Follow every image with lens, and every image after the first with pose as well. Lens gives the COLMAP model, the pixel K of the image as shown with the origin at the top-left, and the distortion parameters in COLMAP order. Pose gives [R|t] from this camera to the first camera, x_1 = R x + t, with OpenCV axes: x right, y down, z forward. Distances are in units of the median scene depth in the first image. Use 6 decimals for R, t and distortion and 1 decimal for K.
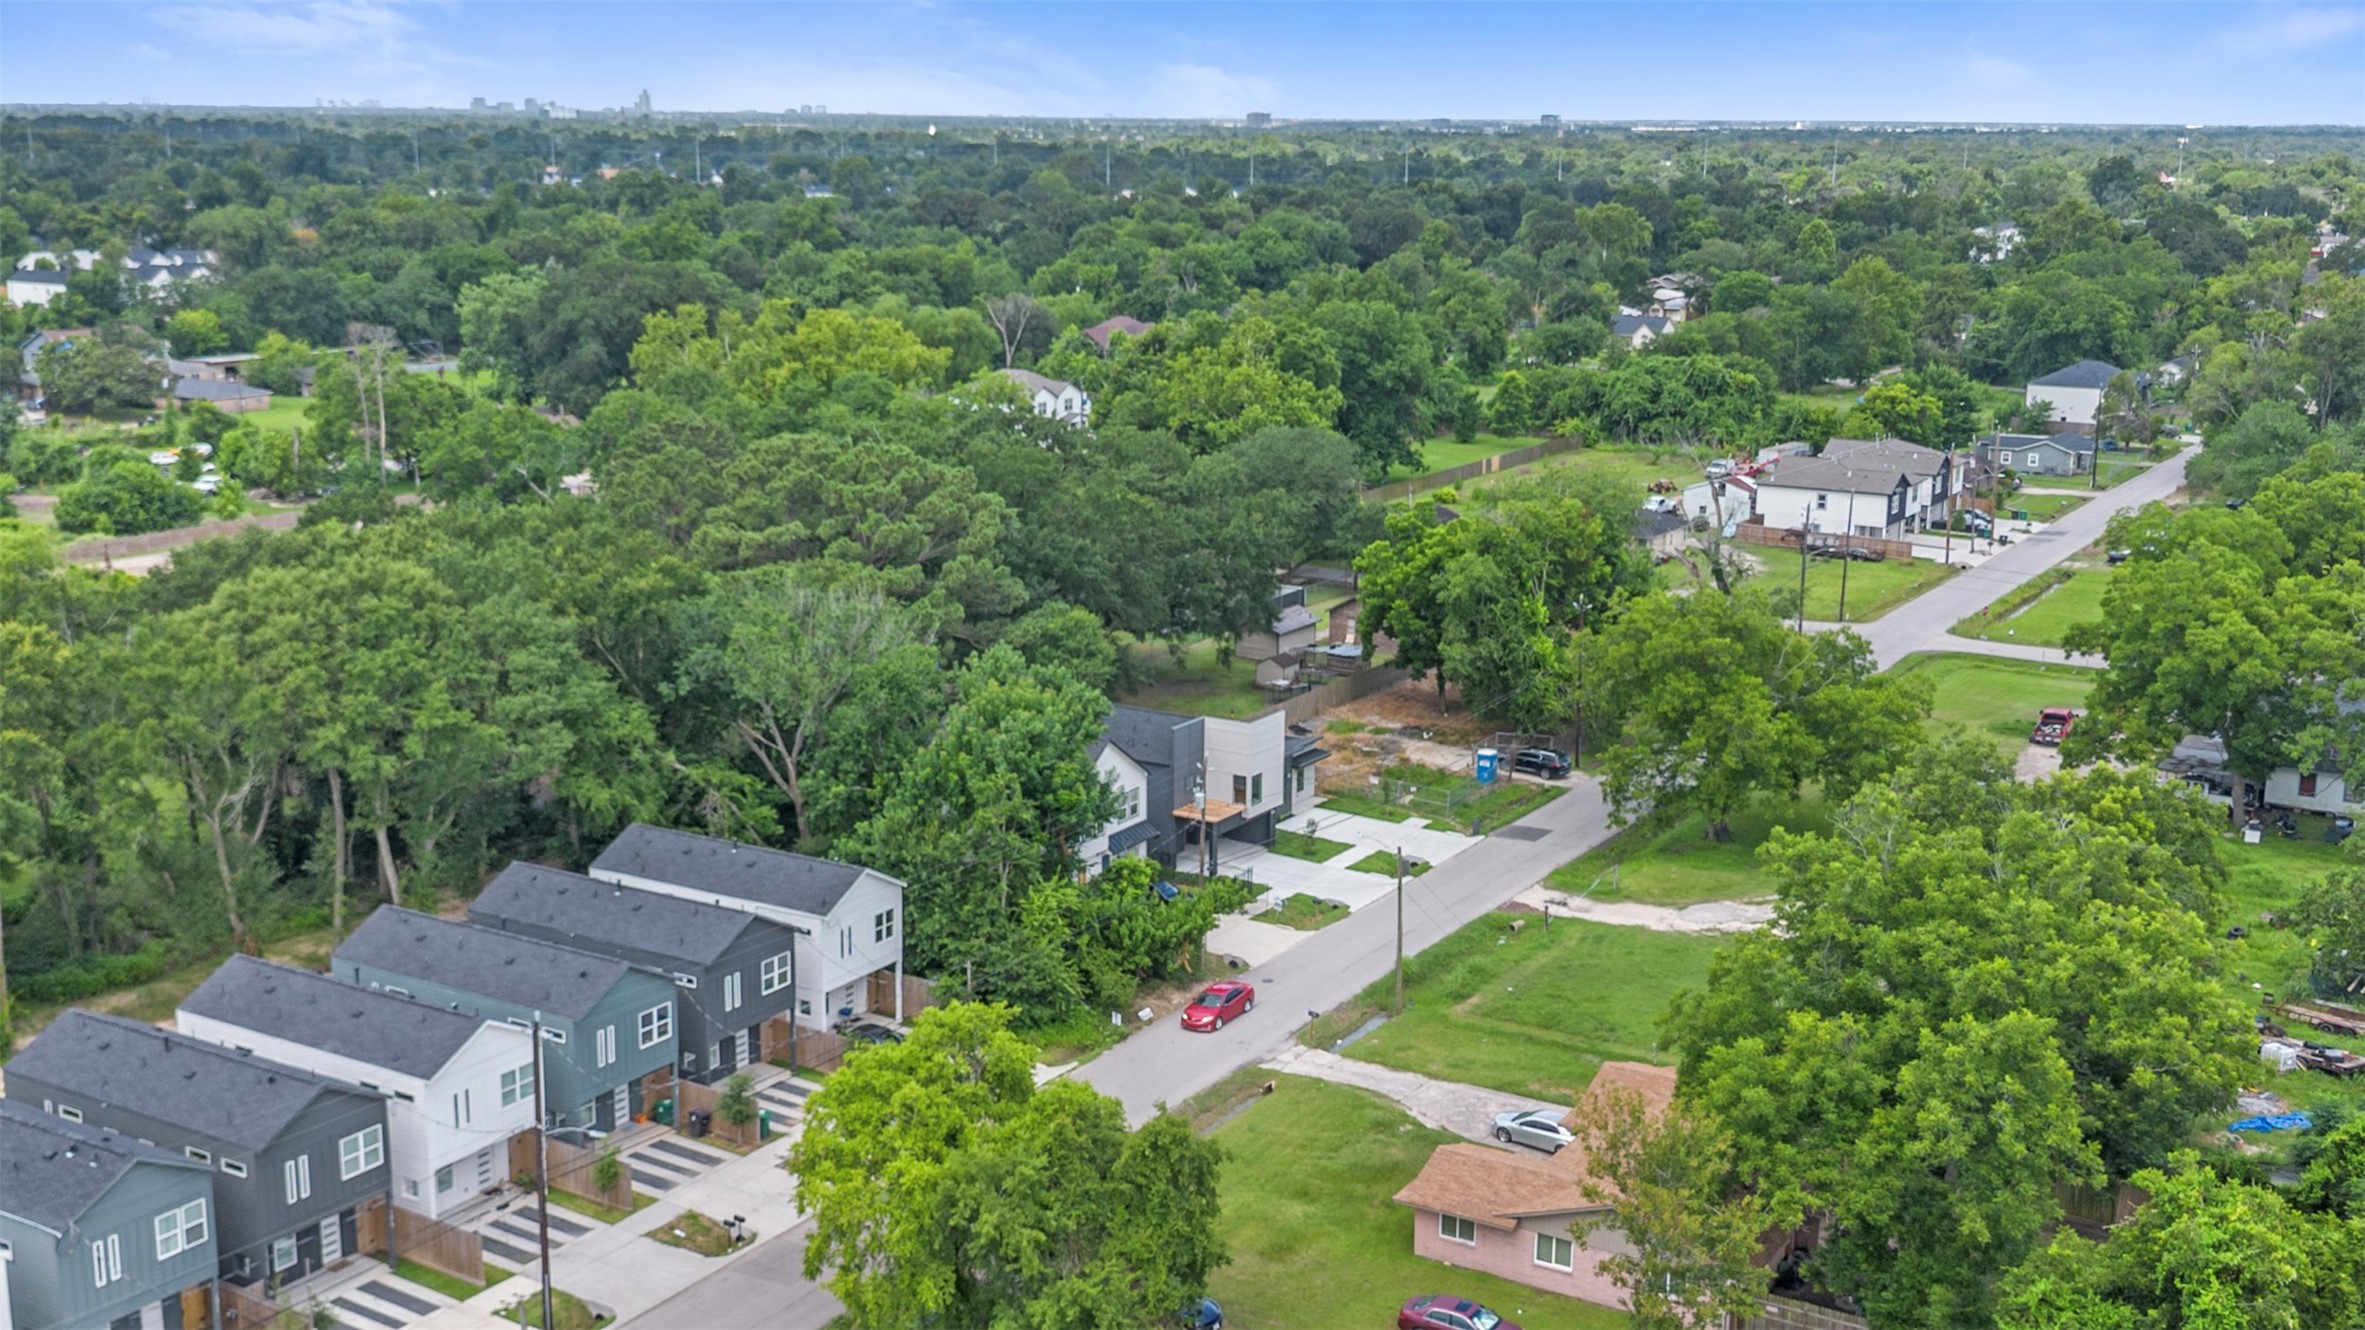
lens RADIAL K [[2493.0, 0, 1190.4], [0, 2493.0, 682.3], [0, 0, 1]] dist [0.155769, -0.402750]
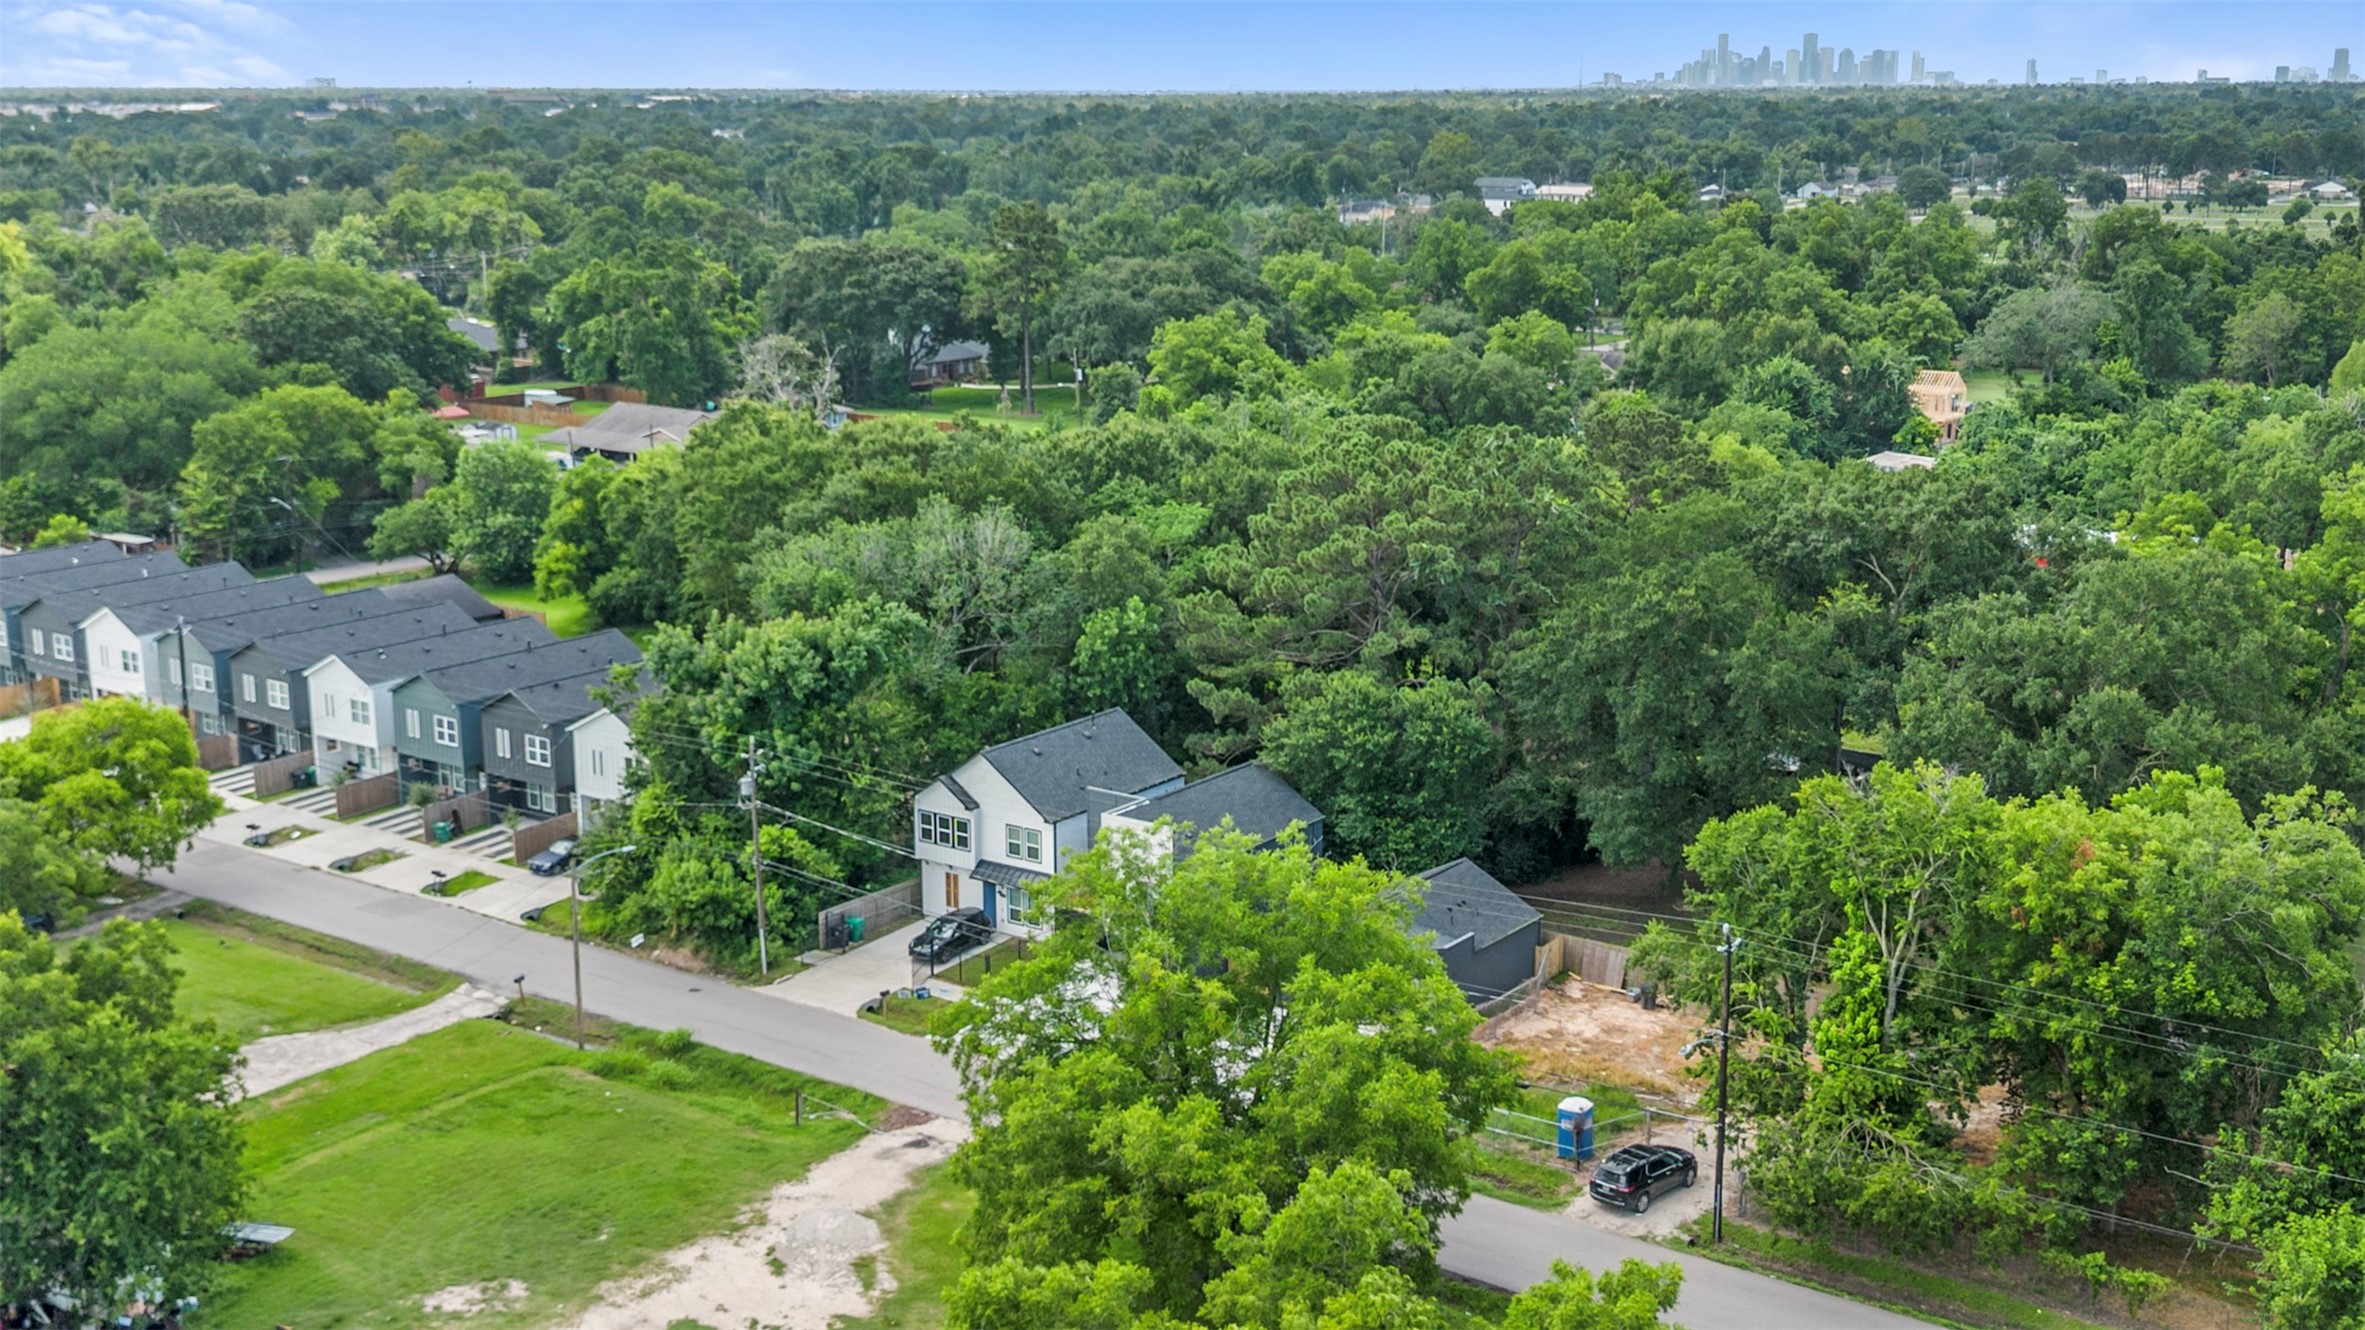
lens RADIAL K [[2549.4, 0, 1182.5], [0, 2549.4, 665.0], [0, 0, 1]] dist [0.154183, -0.404734]
pose [[-0.073070, 0.210992, -0.974753, 0.976049], [-0.224466, 0.948810, 0.222203, -0.259879], [0.971738, 0.235036, -0.021969, 1.255944]]
